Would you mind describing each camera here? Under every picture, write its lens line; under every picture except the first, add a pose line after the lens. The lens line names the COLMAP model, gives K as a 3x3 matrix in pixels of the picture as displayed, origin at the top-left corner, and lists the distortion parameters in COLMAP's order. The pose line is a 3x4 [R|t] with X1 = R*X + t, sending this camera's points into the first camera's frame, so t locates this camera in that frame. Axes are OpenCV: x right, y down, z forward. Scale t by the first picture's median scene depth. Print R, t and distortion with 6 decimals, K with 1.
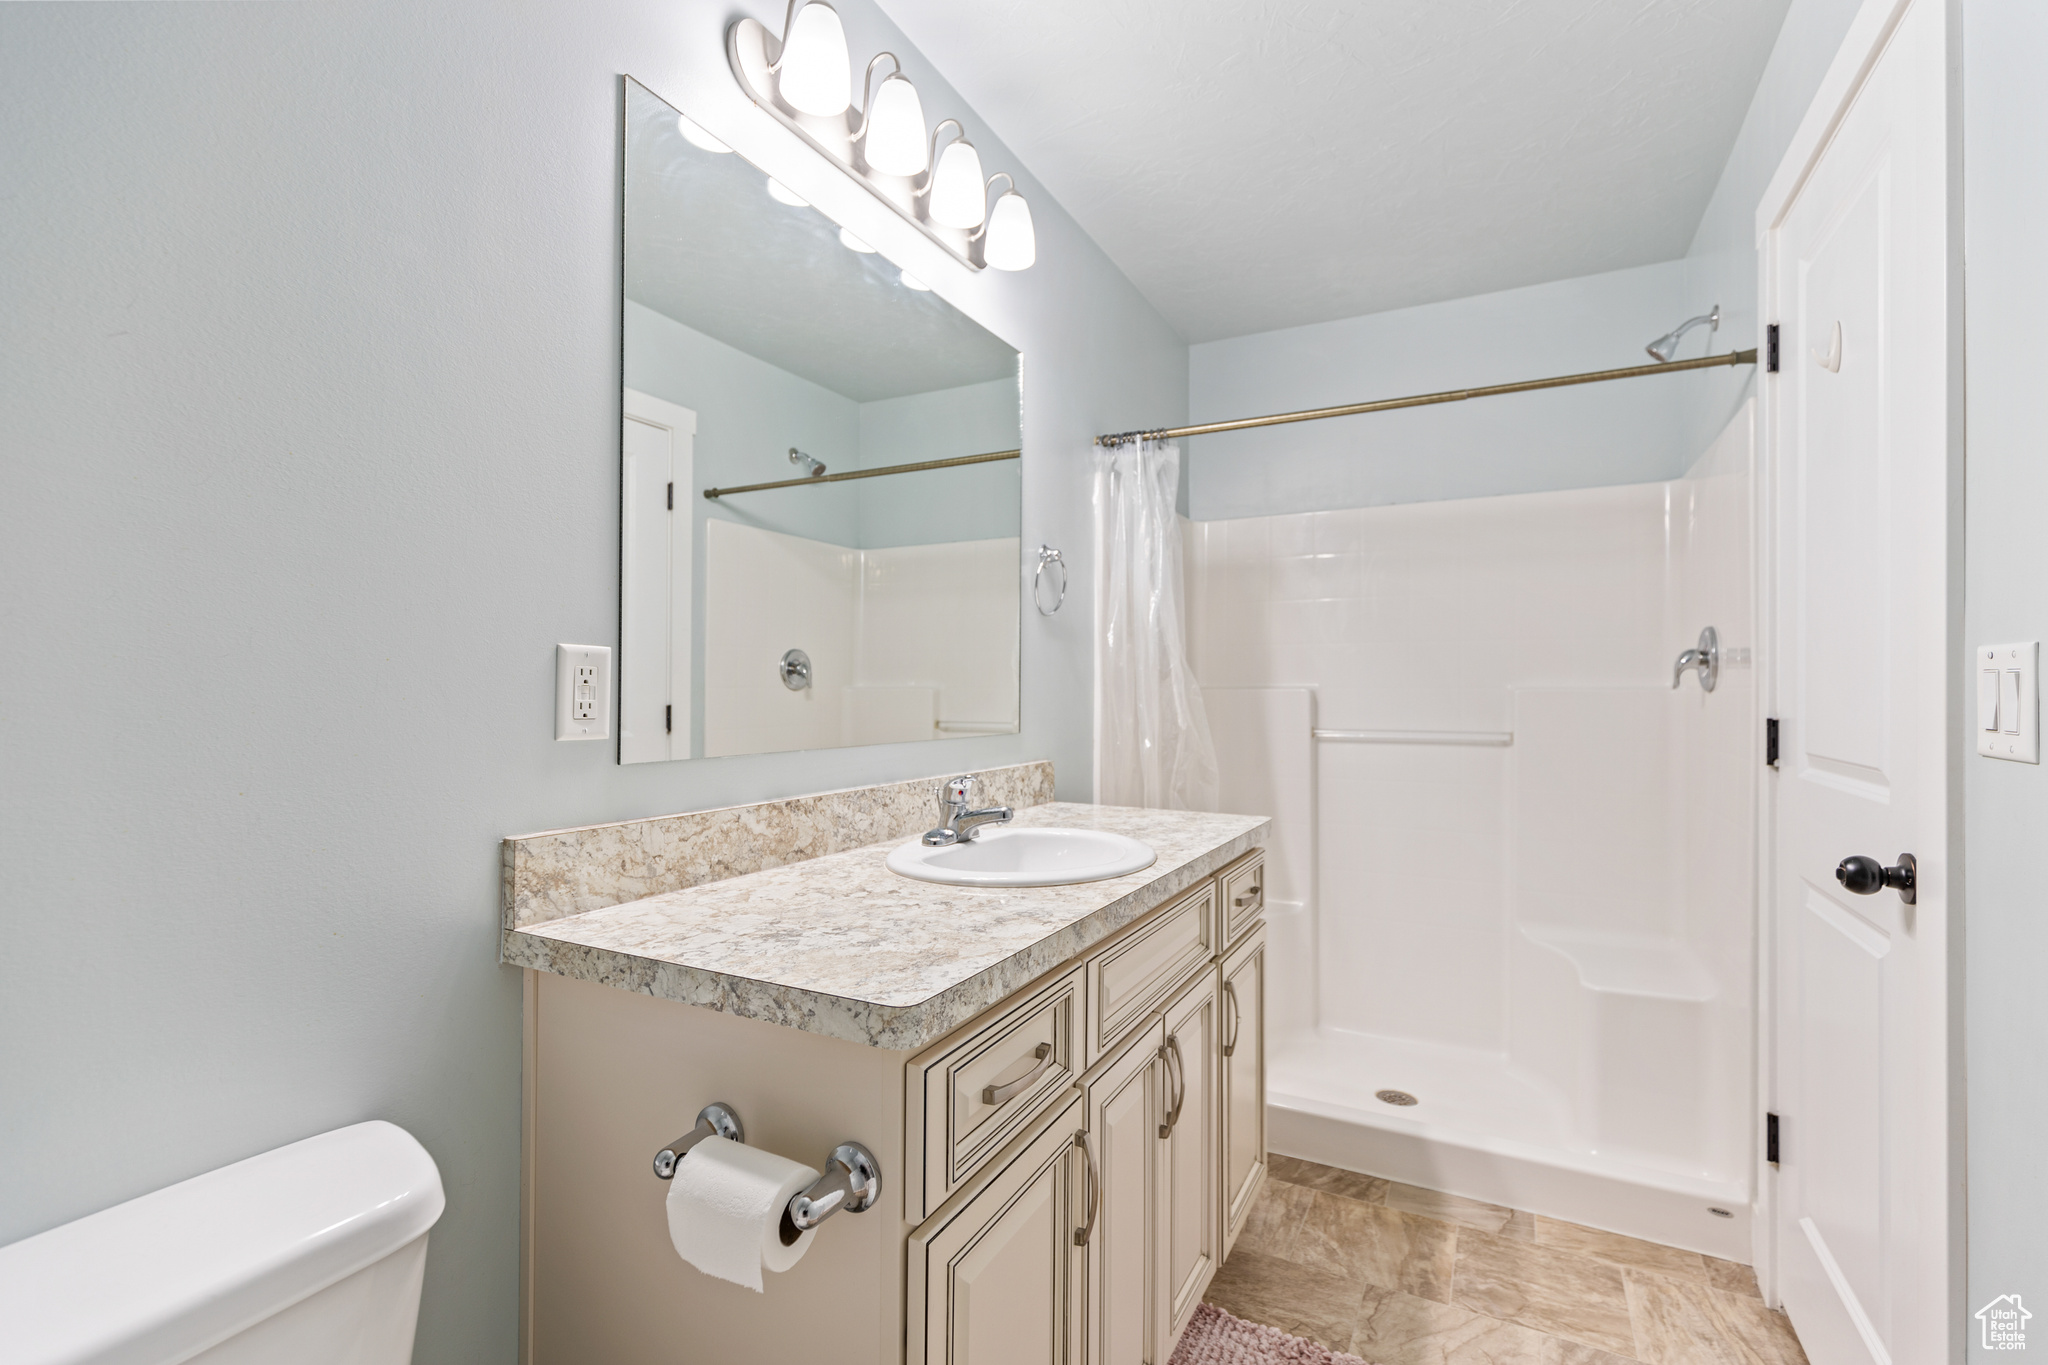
lens RADIAL K [[941.1, 0, 1024.6], [0, 941.1, 696.0], [0, 0, 1]] dist [0.007817, -0.000132]
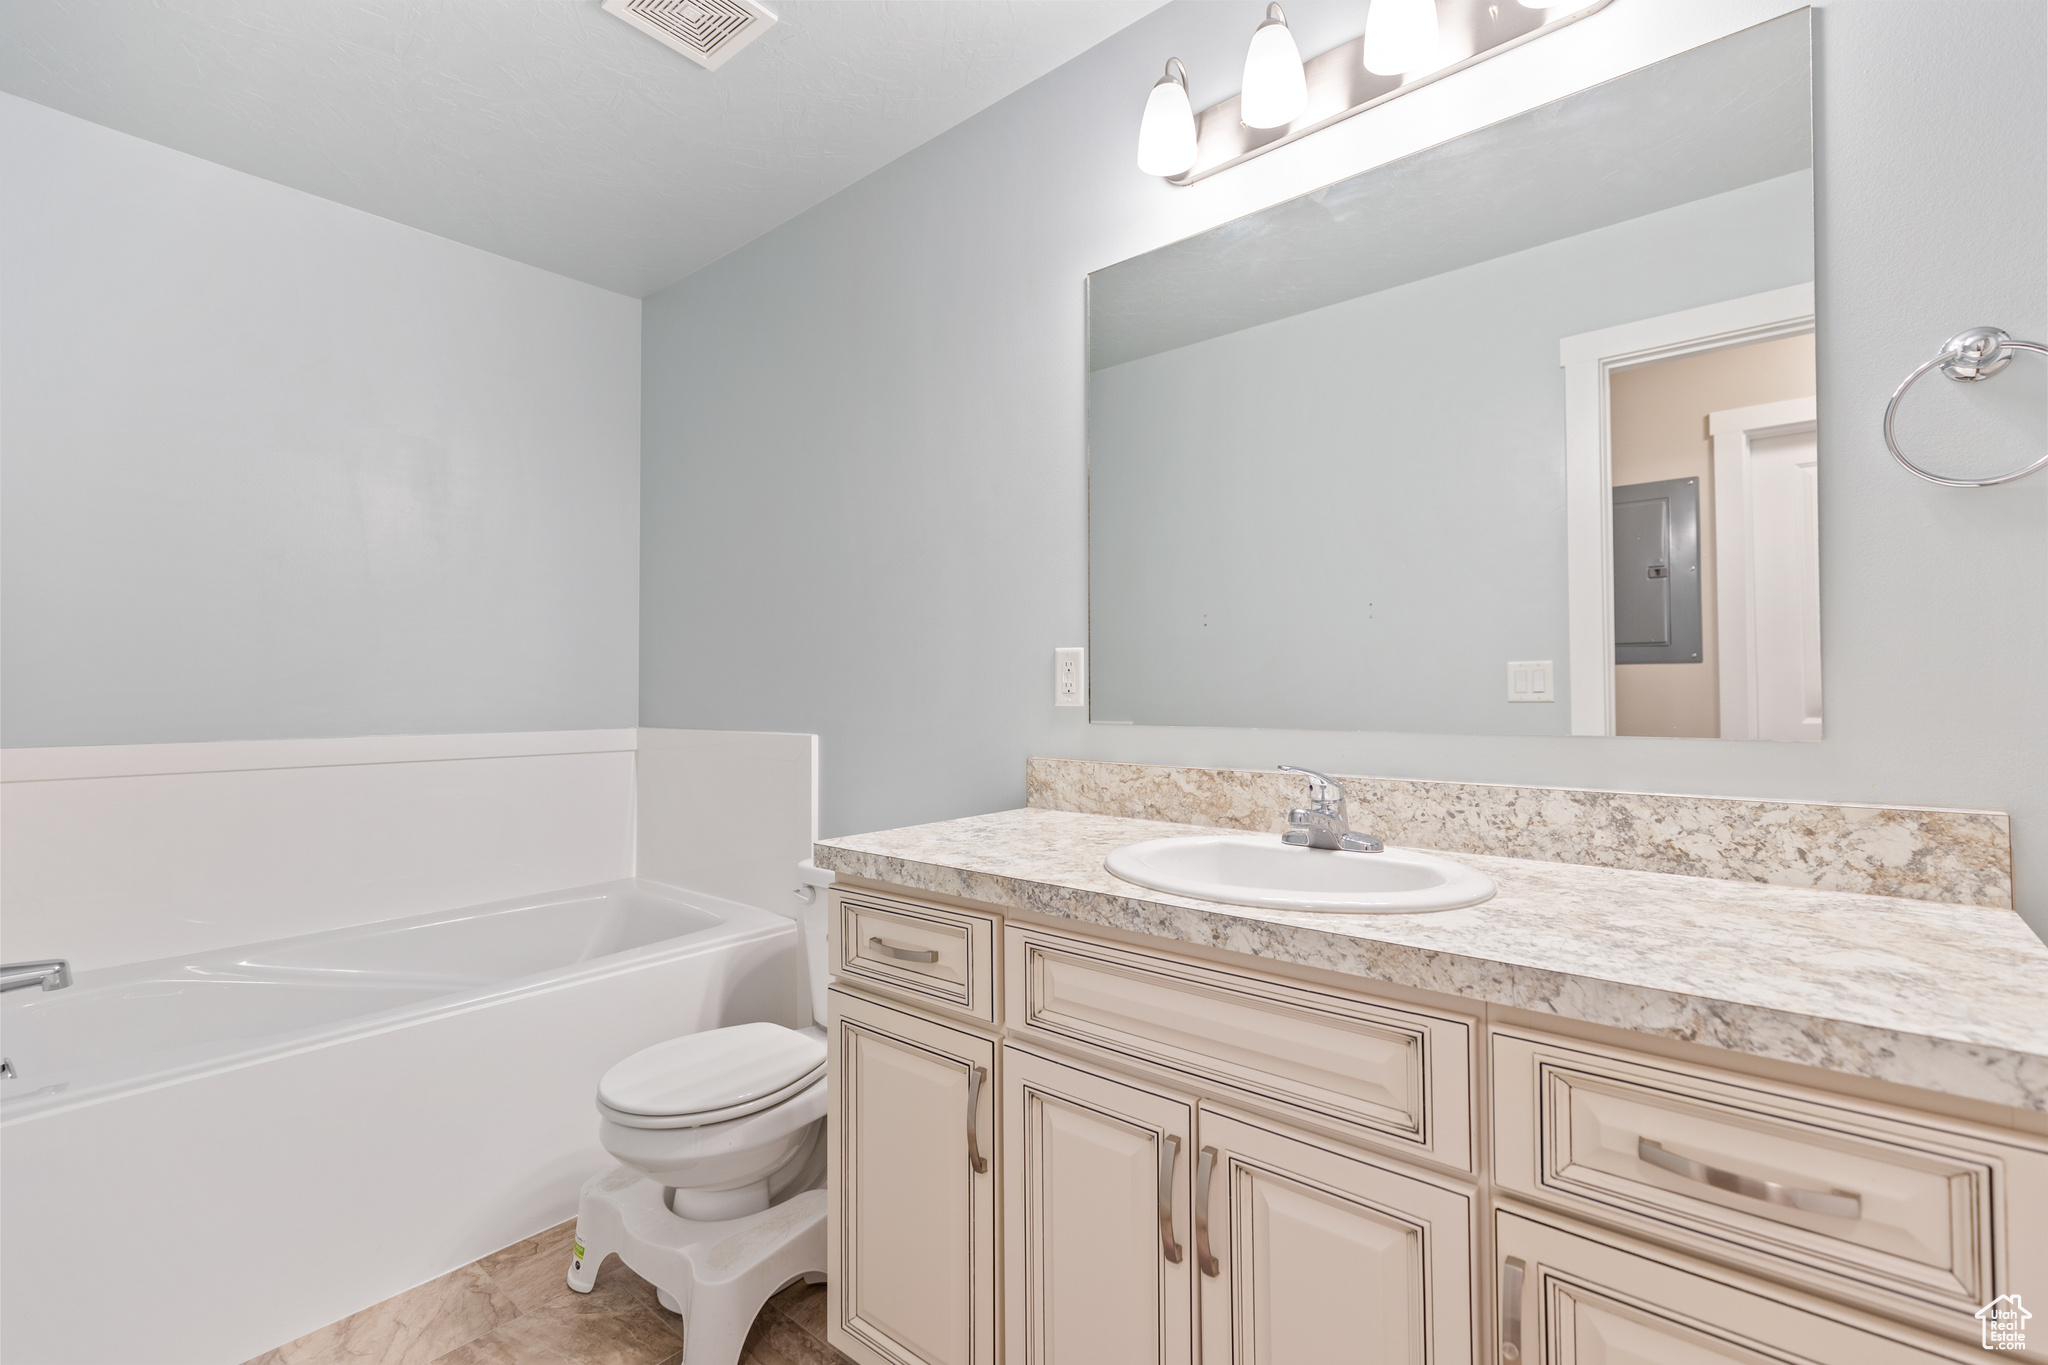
lens RADIAL K [[941.1, 0, 1035.2], [0, 941.1, 683.4], [0, 0, 1]] dist [0.007817, -0.000132]
pose [[-0.245758, -0.009880, -0.969281, 0.924395], [0.001321, 0.999944, -0.010527, 0.020066], [0.969330, -0.003867, -0.245731, 1.104360]]
